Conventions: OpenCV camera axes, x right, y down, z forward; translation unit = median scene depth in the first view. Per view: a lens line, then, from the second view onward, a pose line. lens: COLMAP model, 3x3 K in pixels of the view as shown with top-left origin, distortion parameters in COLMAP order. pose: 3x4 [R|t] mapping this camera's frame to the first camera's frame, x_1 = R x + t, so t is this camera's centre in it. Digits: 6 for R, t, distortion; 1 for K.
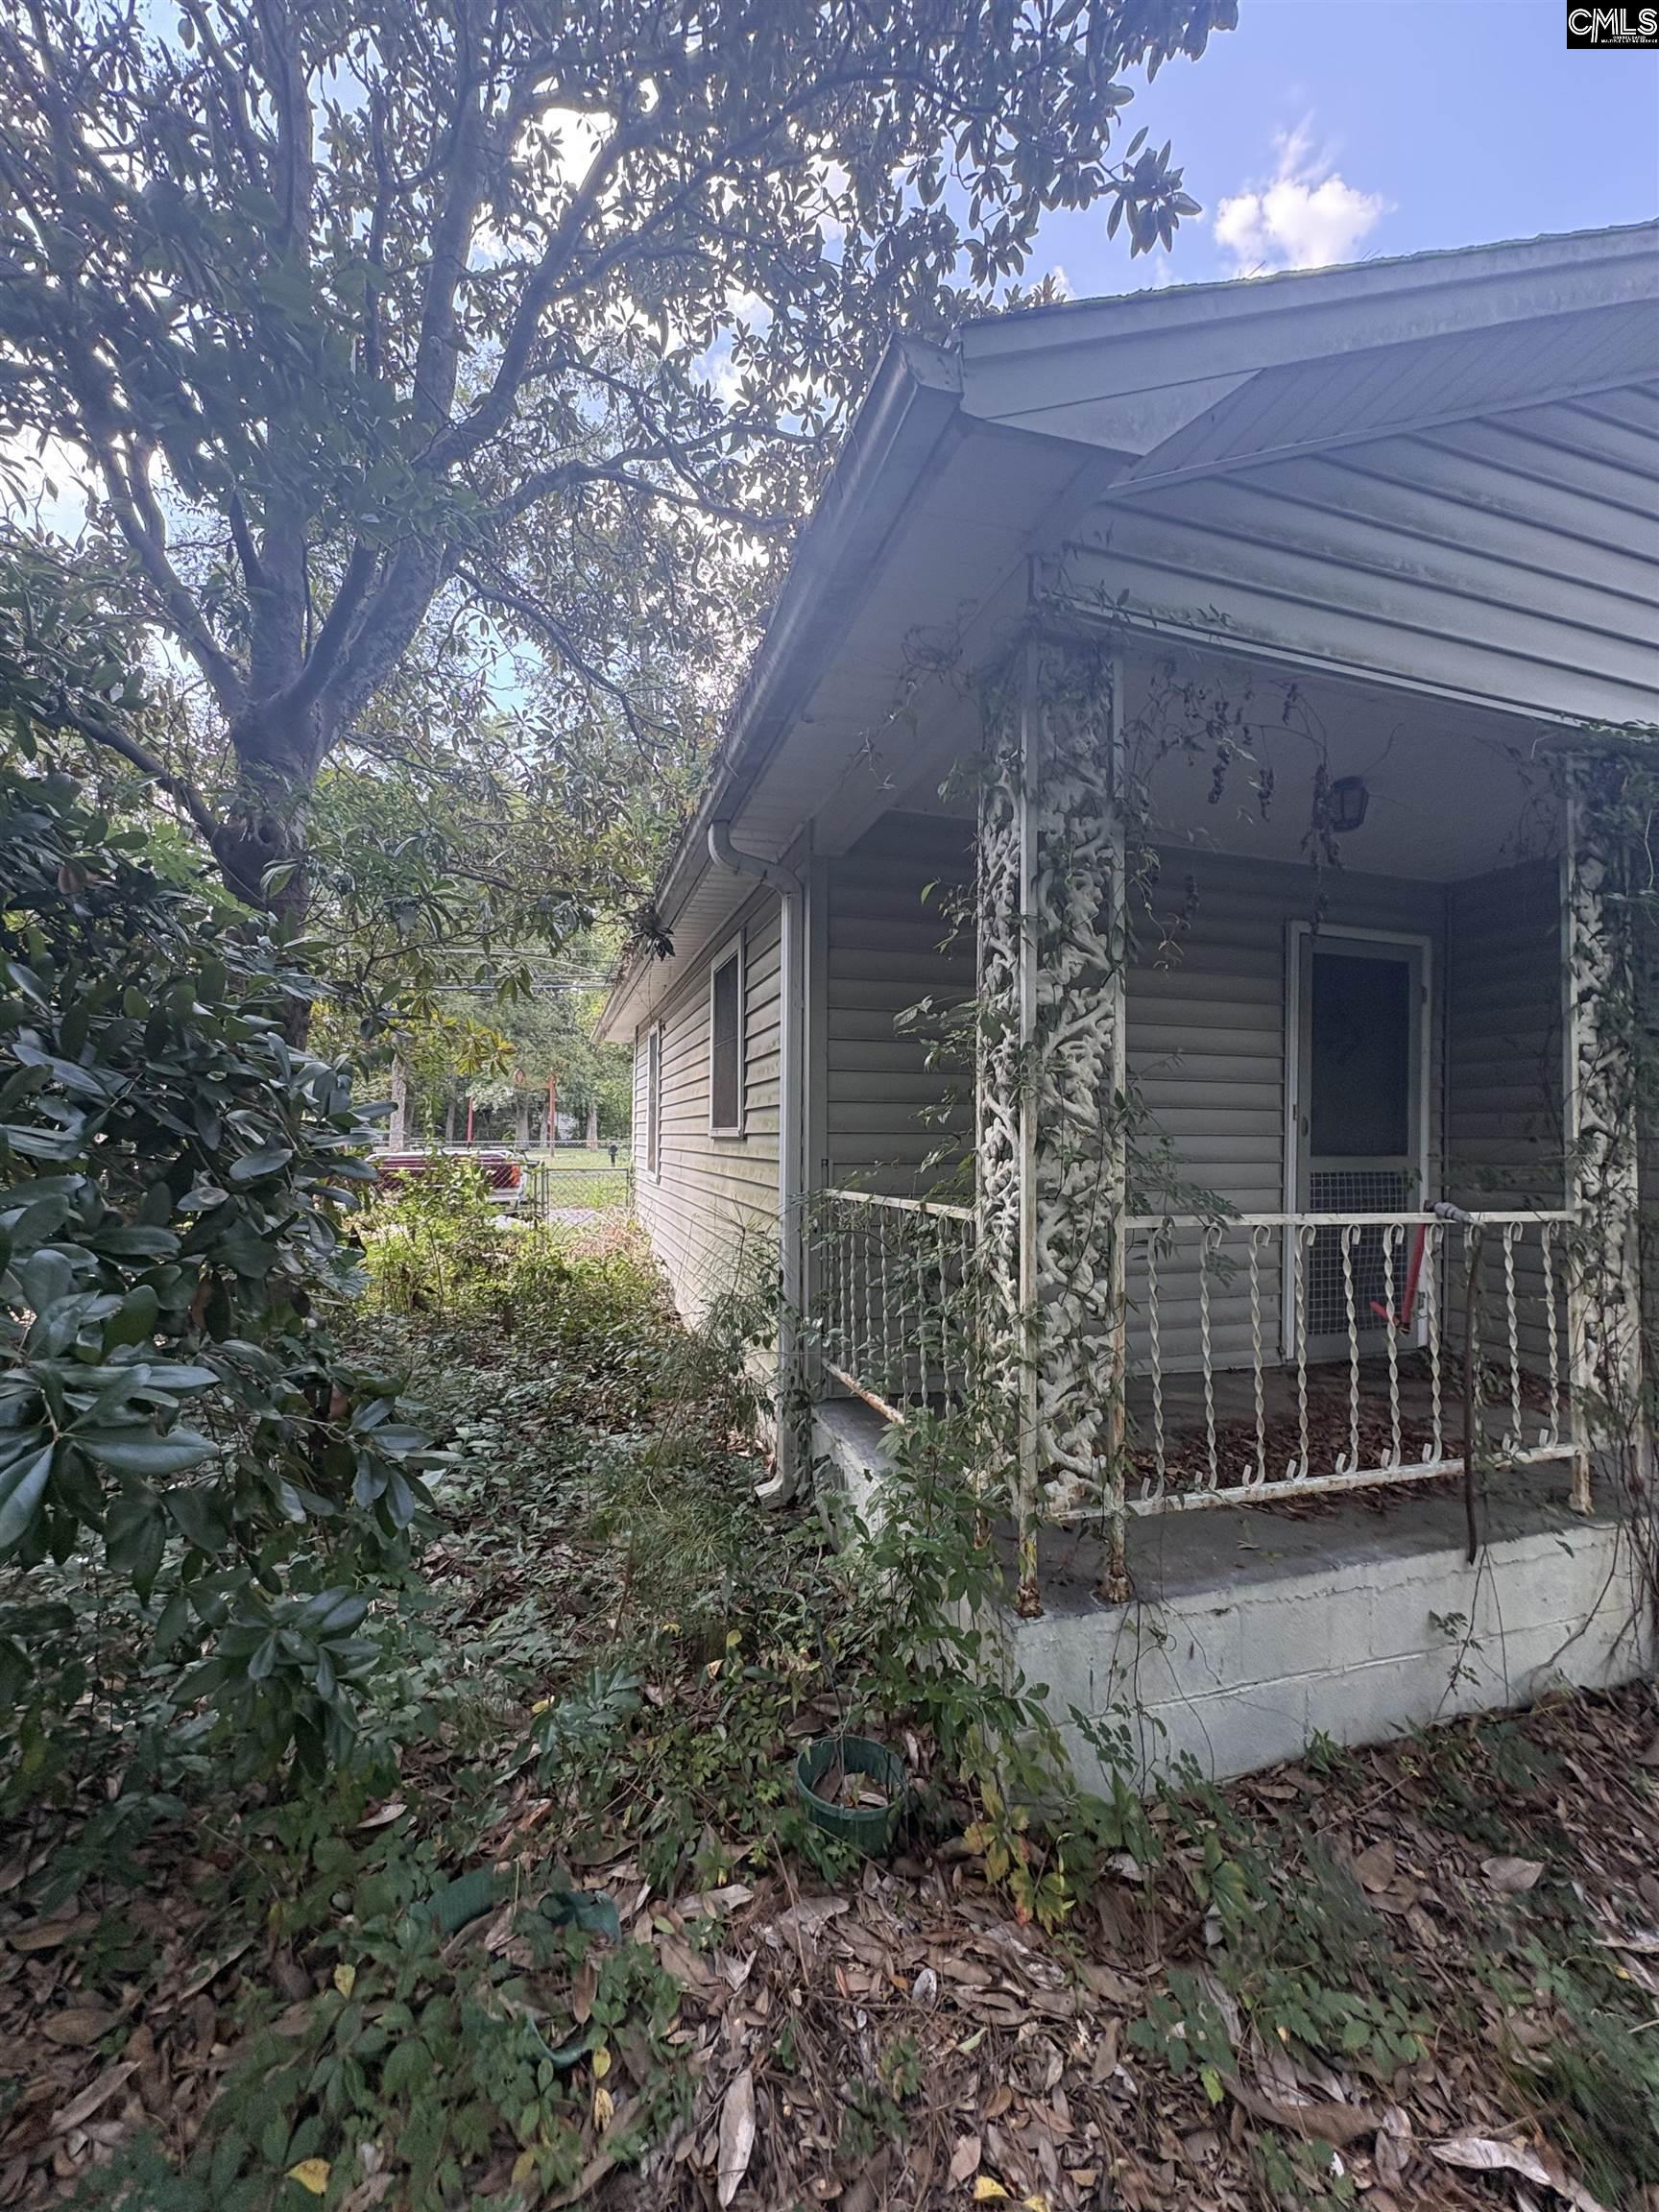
lens RADIAL K [[878.1, 0, 829.5], [0, 878.1, 1106.0], [0, 0, 1]] dist [-0.000239, -0.000326]
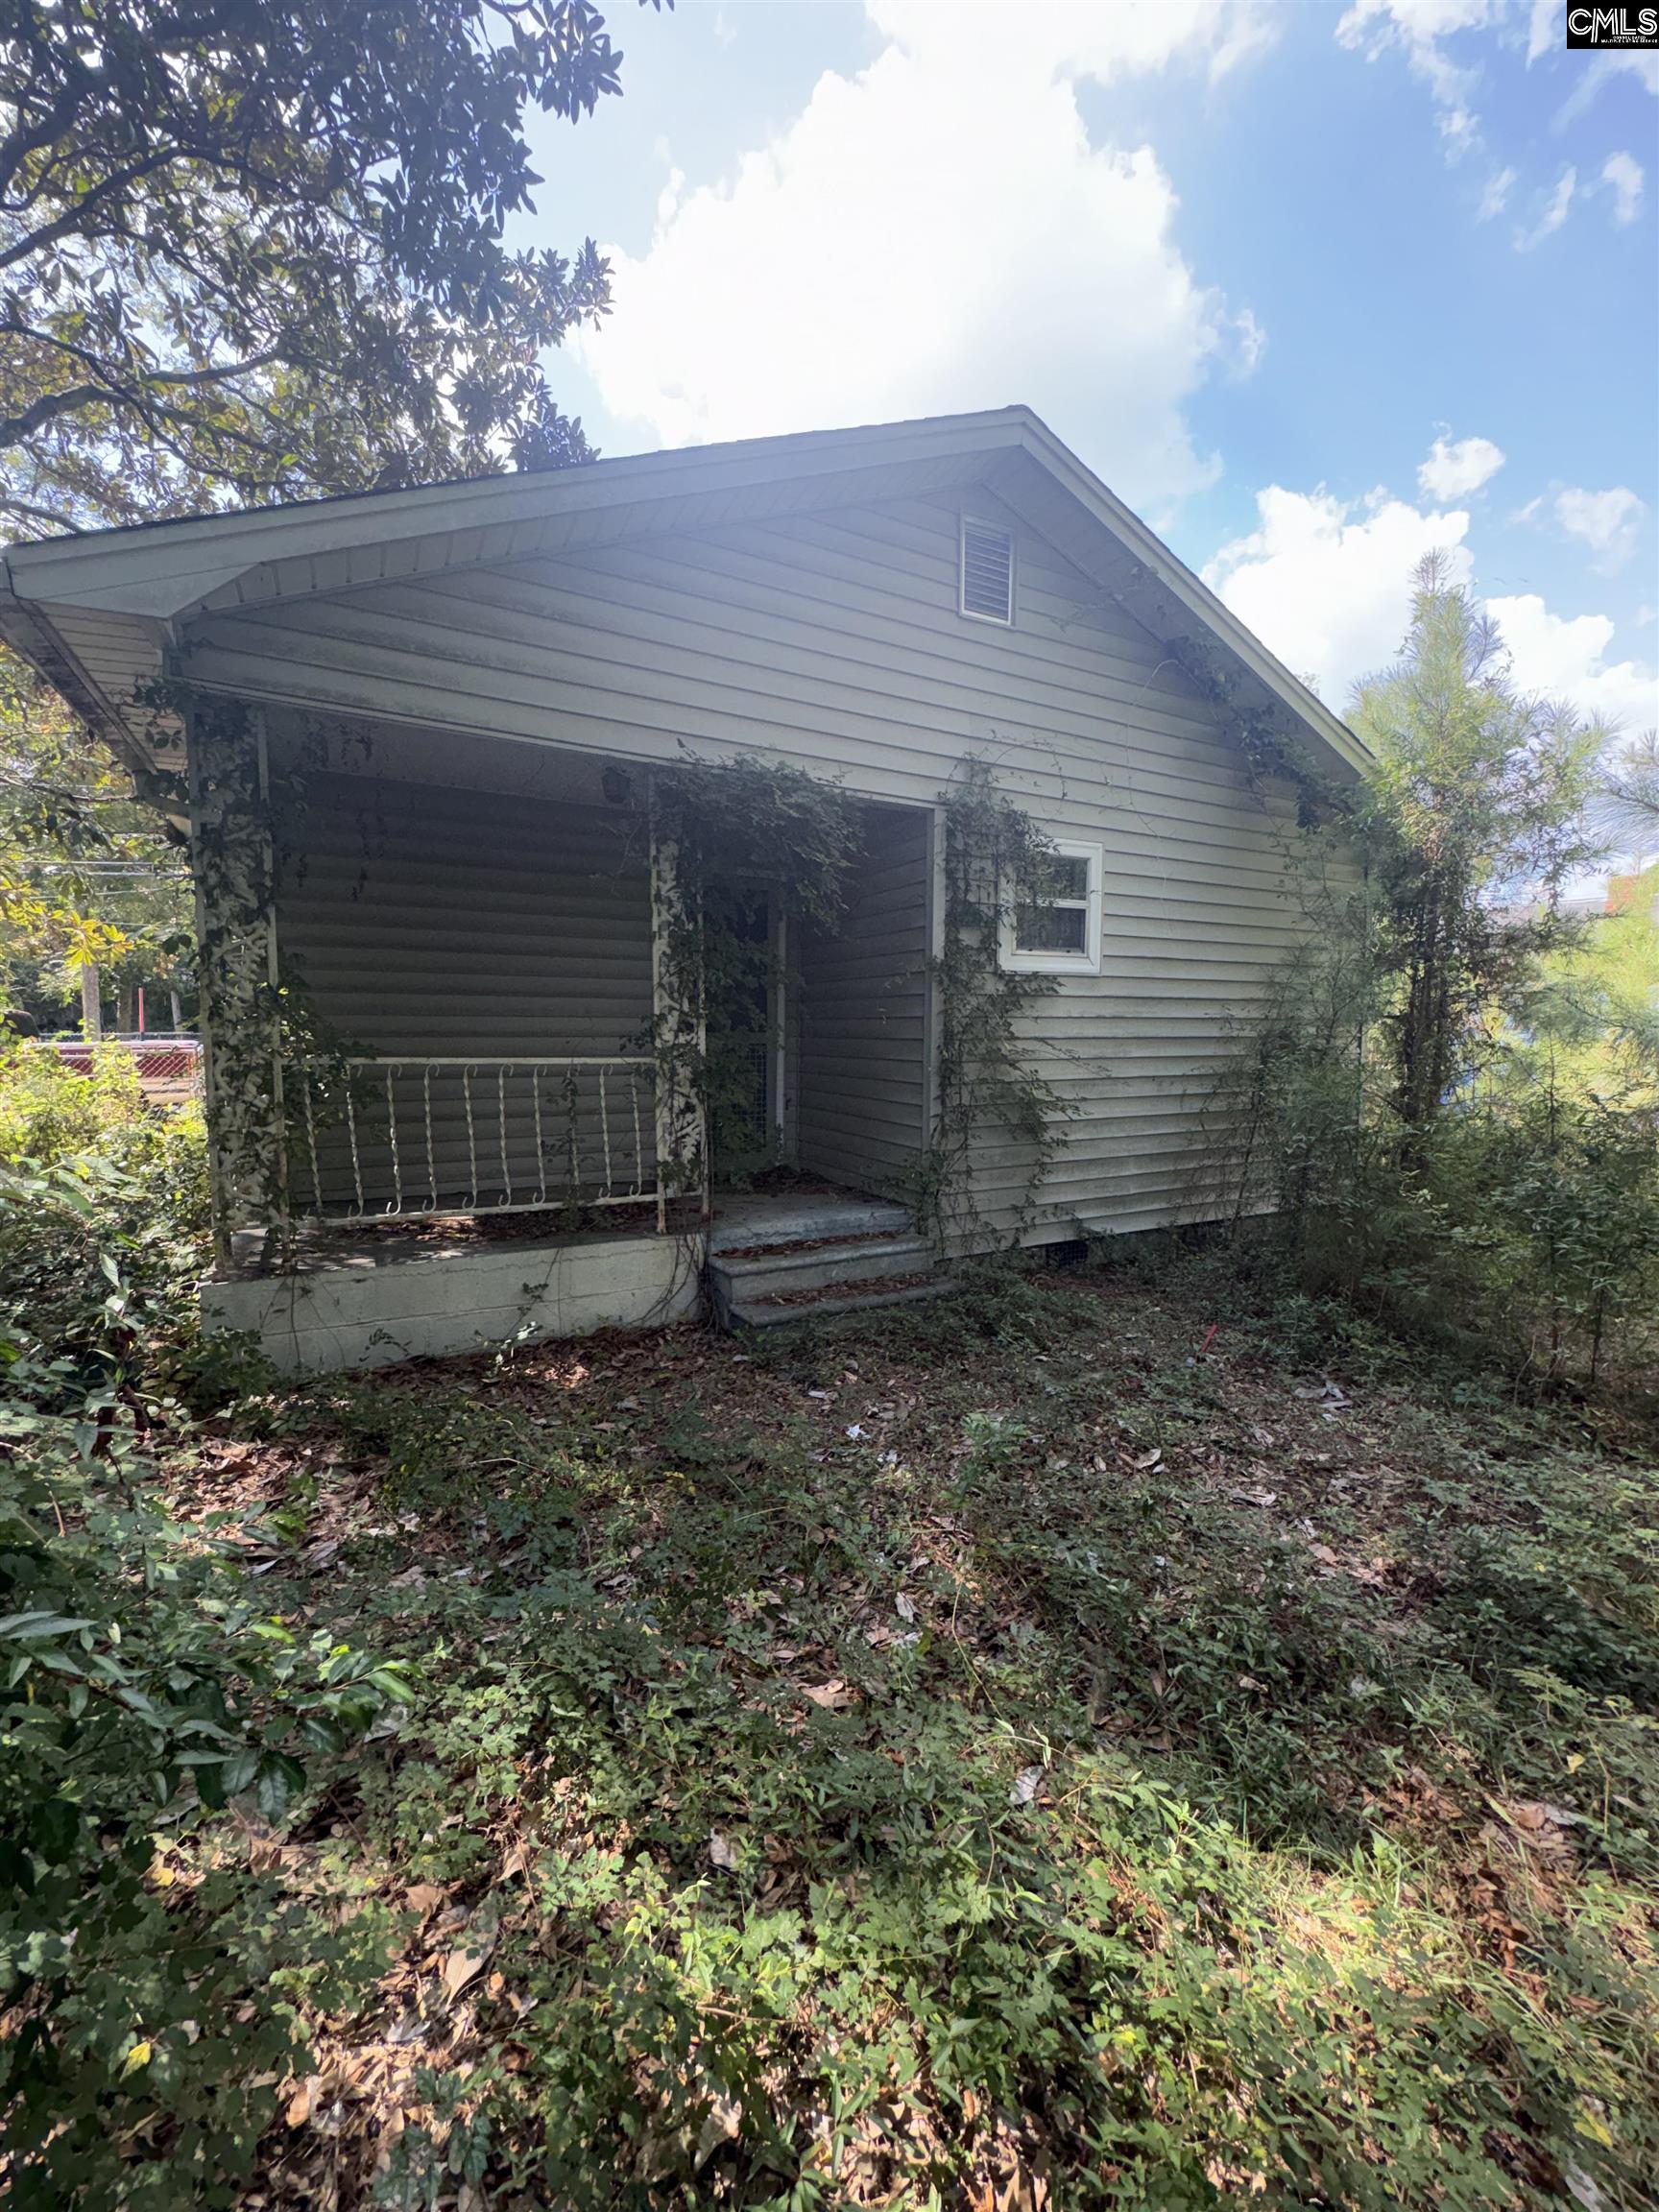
lens RADIAL K [[878.1, 0, 829.5], [0, 878.1, 1106.0], [0, 0, 1]] dist [-0.000239, -0.000326]
pose [[0.979478, -0.019349, 0.200618, 0.839017], [-0.004677, 0.992931, 0.118603, 0.011013], [-0.201494, -0.117107, 0.972464, -0.706540]]
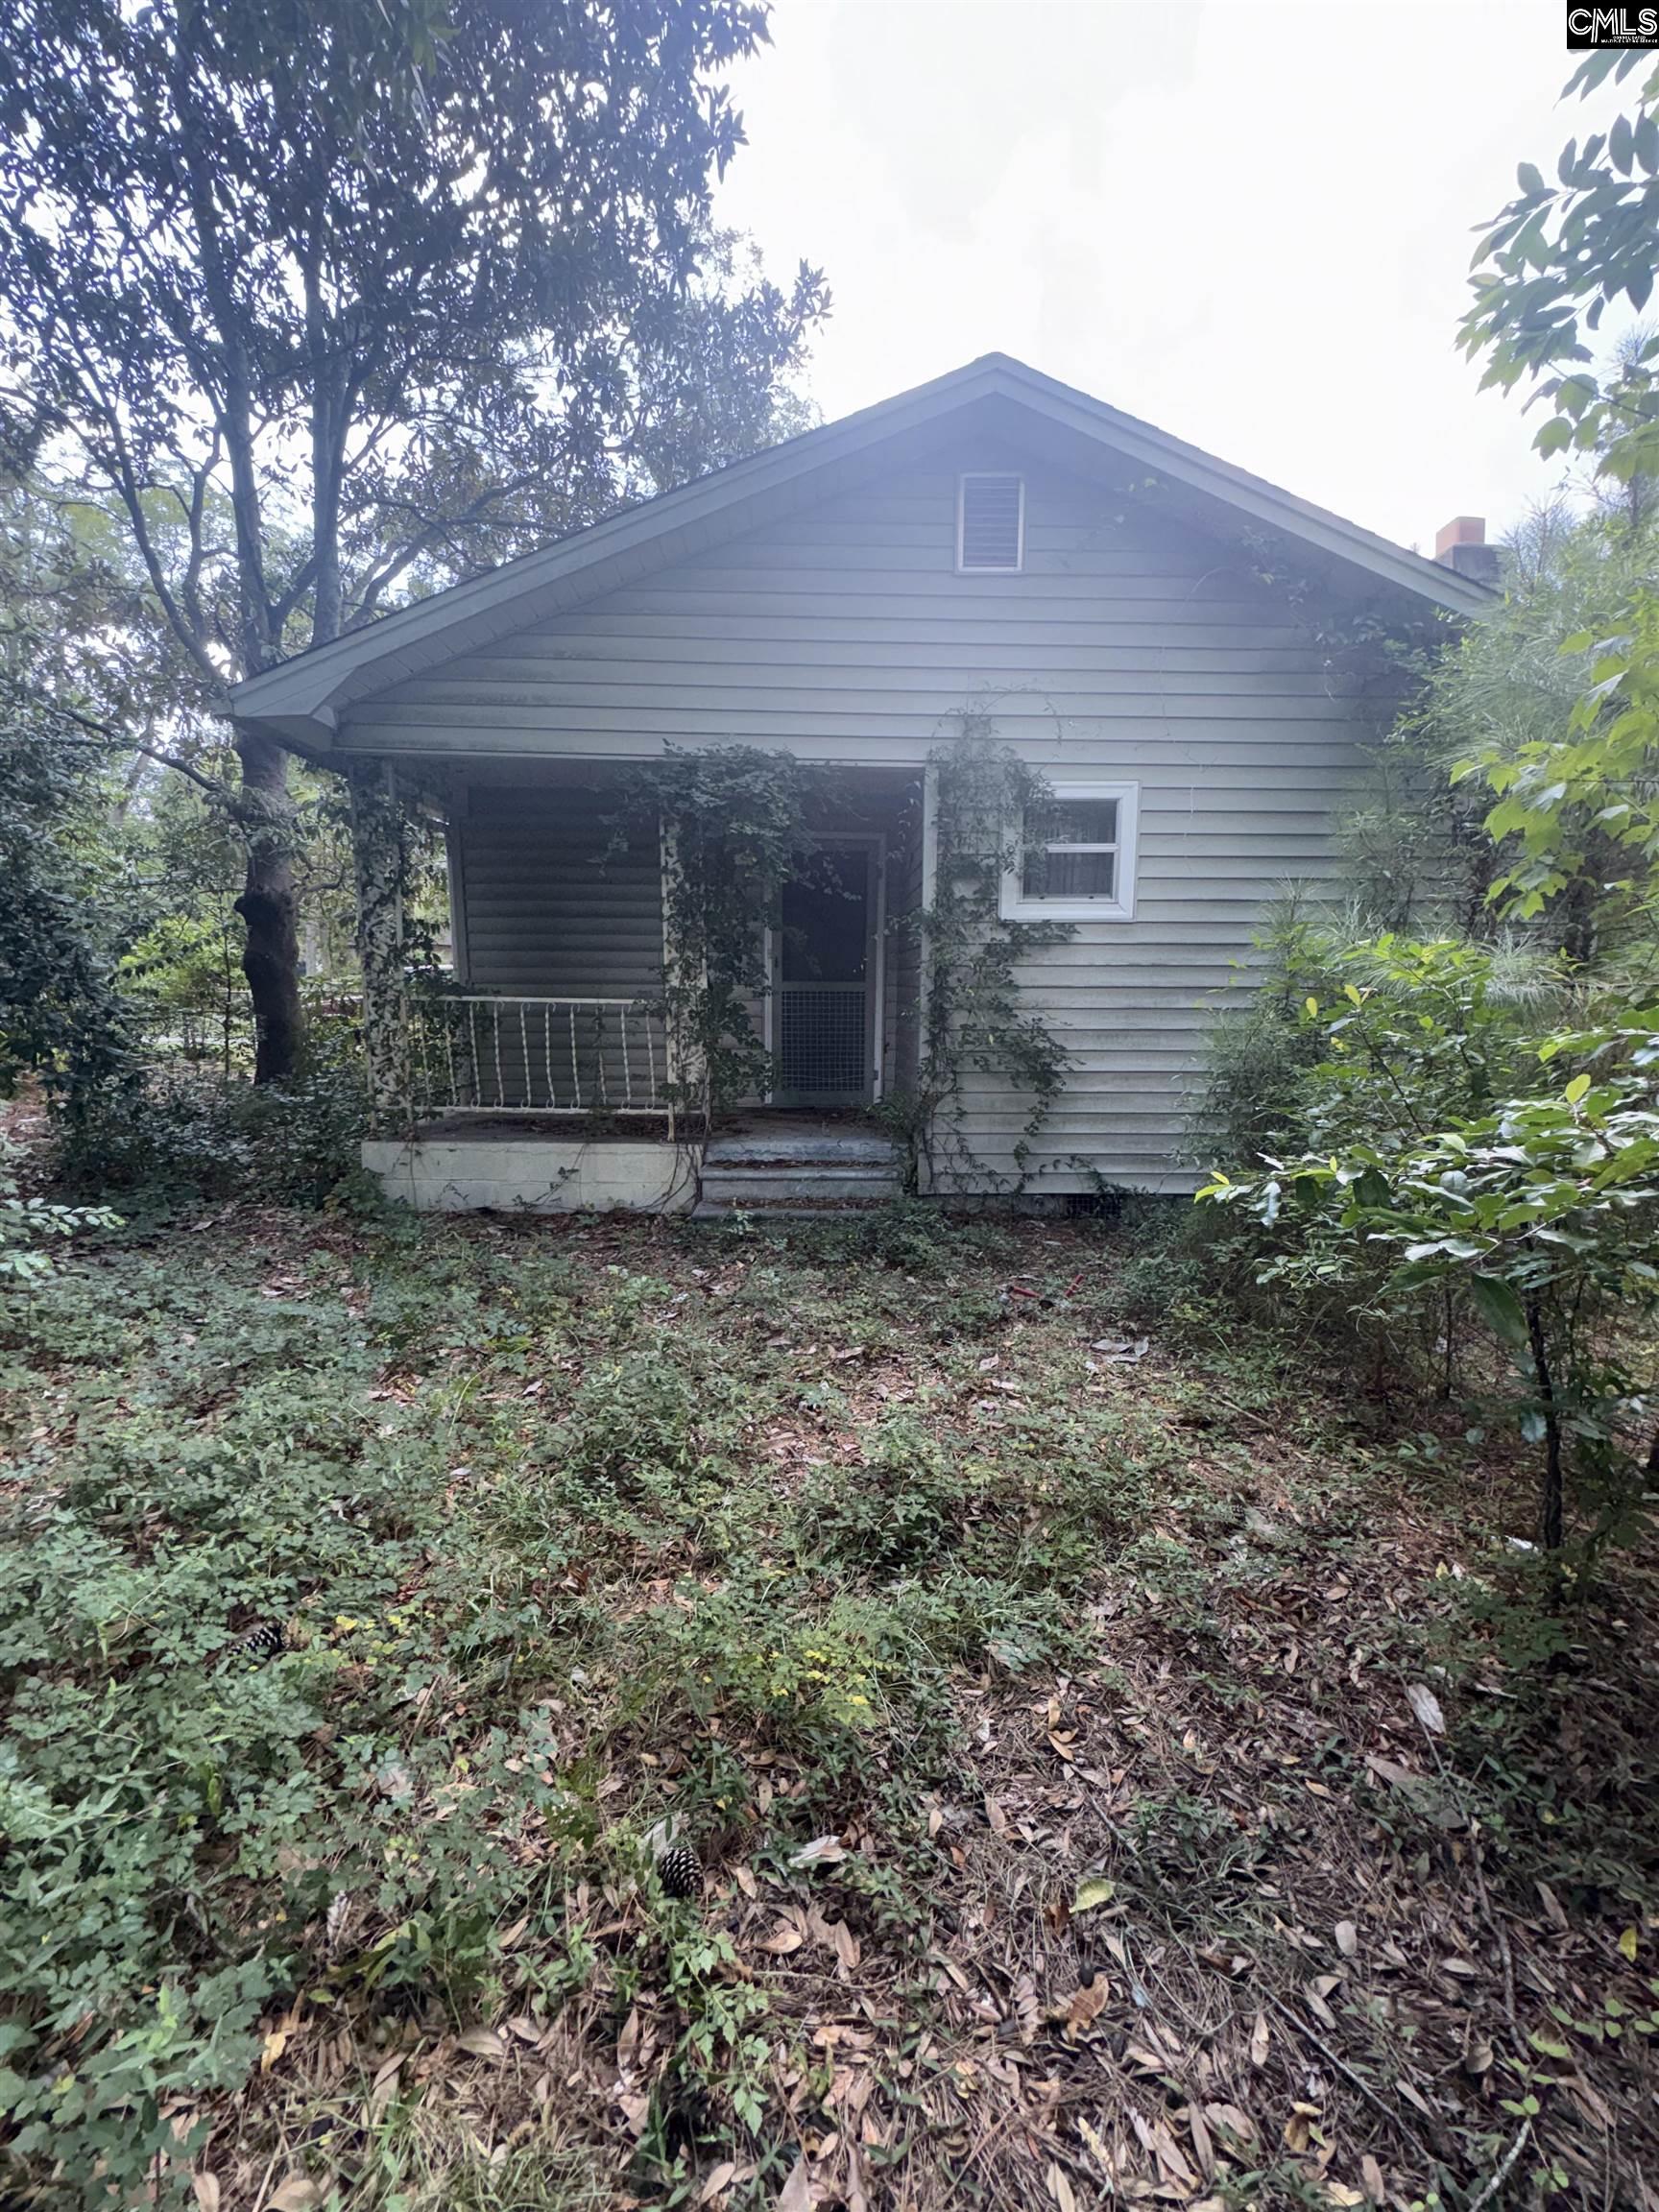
lens RADIAL K [[878.1, 0, 829.5], [0, 878.1, 1106.0], [0, 0, 1]] dist [-0.000239, -0.000326]
pose [[0.965050, 0.037729, -0.259336, 1.780854], [0.006890, 0.985588, 0.169025, 0.018567], [0.261975, -0.164904, 0.950881, -0.923118]]
